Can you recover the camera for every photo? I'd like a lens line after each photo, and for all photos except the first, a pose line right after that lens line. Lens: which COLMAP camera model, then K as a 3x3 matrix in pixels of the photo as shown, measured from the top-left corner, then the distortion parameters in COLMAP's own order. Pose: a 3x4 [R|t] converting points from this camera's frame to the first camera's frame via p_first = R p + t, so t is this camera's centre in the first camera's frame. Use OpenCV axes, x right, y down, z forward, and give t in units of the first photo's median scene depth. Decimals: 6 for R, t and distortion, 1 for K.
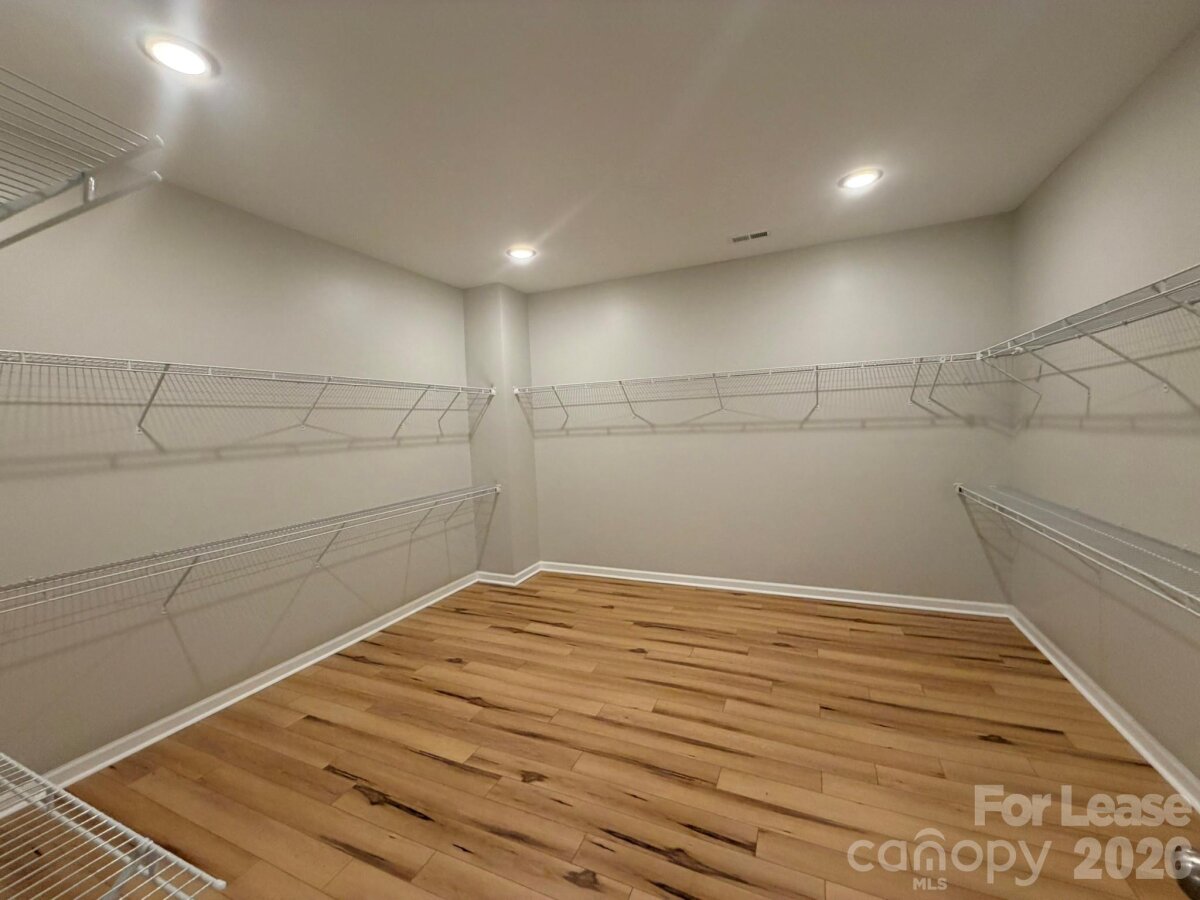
lens RADIAL K [[480.8, 0, 595.8], [0, 480.8, 450.2], [0, 0, 1]] dist [-0.000889, 0.000175]
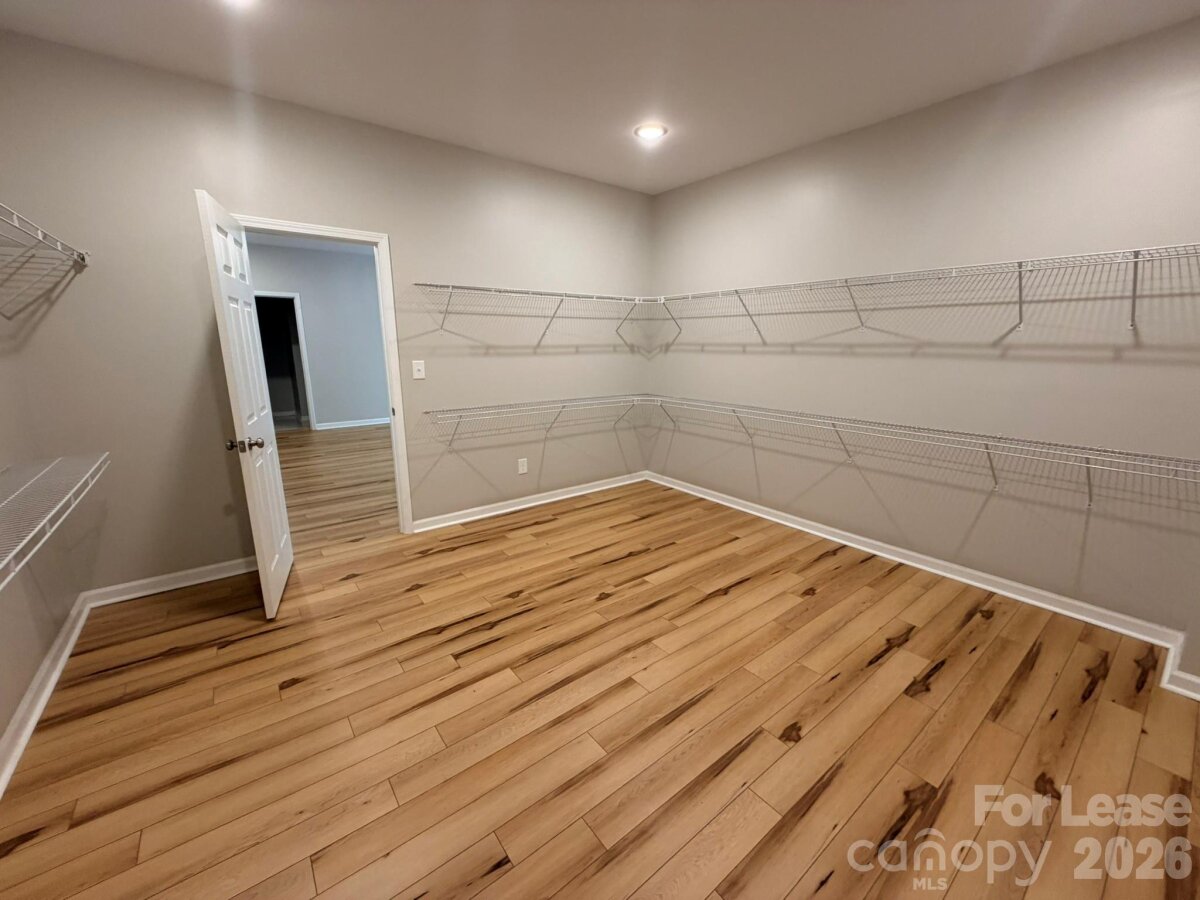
lens RADIAL K [[480.8, 0, 595.4], [0, 480.8, 450.3], [0, 0, 1]] dist [-0.000889, 0.000175]
pose [[-0.478187, 0.231084, -0.847312, 0.726778], [-0.030947, 0.959732, 0.279209, -0.080781], [0.877712, 0.159736, -0.451780, 1.174175]]
